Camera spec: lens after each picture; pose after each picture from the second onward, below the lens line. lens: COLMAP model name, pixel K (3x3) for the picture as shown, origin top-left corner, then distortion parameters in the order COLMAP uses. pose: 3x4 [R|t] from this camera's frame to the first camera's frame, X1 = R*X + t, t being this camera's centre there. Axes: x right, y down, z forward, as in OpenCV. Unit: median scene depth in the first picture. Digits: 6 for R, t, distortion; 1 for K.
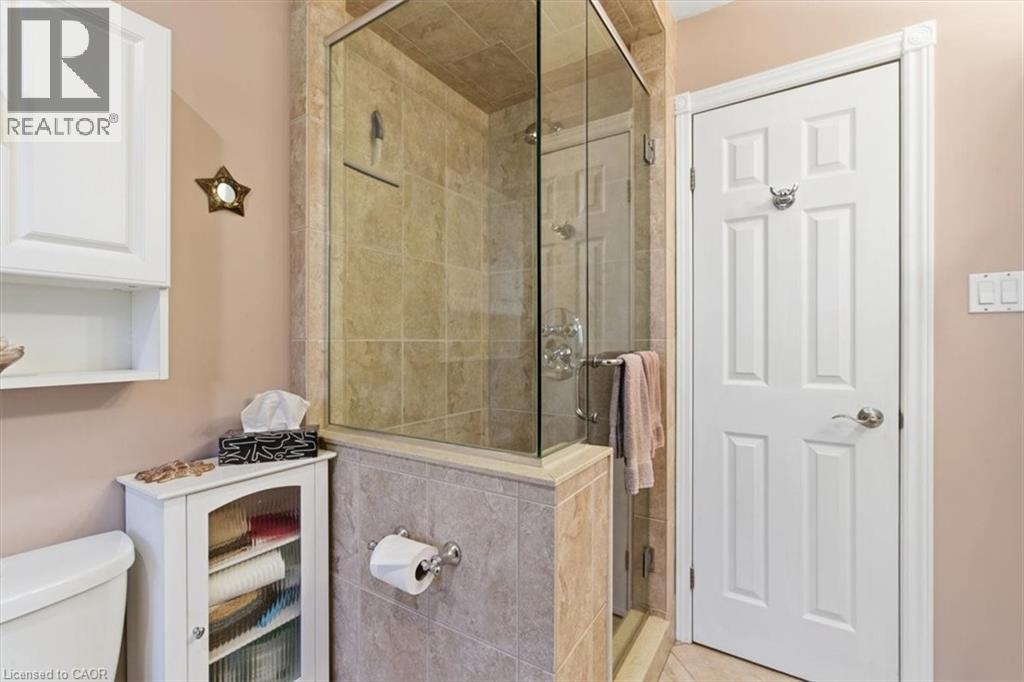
lens RADIAL K [[430.2, 0, 511.8], [0, 430.2, 339.1], [0, 0, 1]] dist [-0.001275, -0.000264]
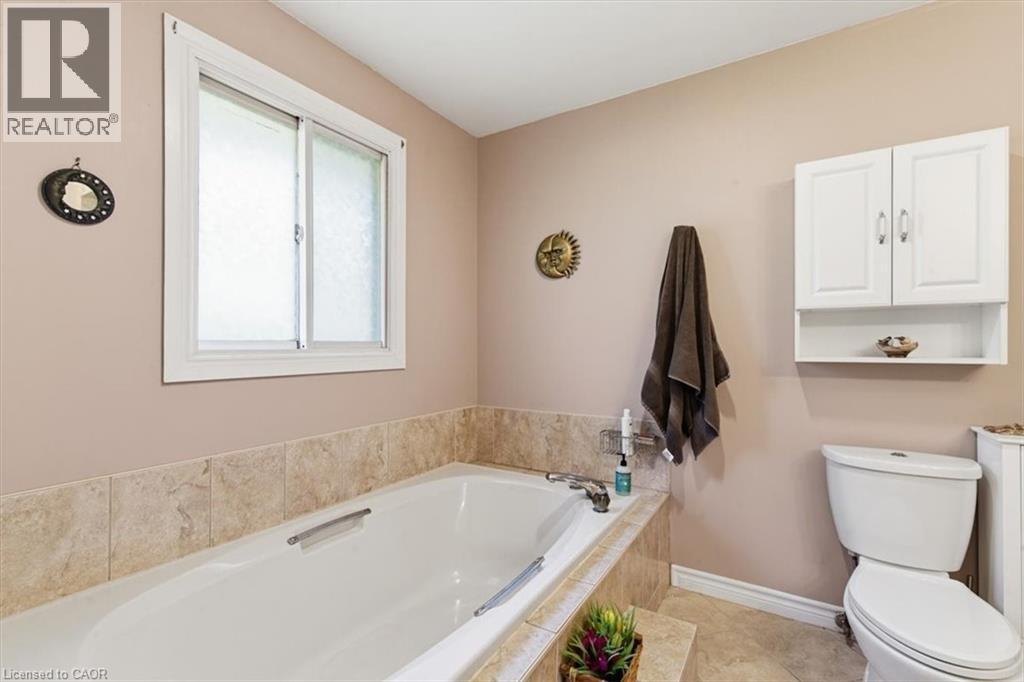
lens RADIAL K [[456.9, 0, 515.9], [0, 456.9, 338.1], [0, 0, 1]] dist [0.000541, 0.000484]
pose [[0.035228, 0.000149, -0.999379, 0.709939], [-0.000444, 1.000000, 0.000134, 0.002370], [0.999379, 0.000439, 0.035228, -0.739764]]
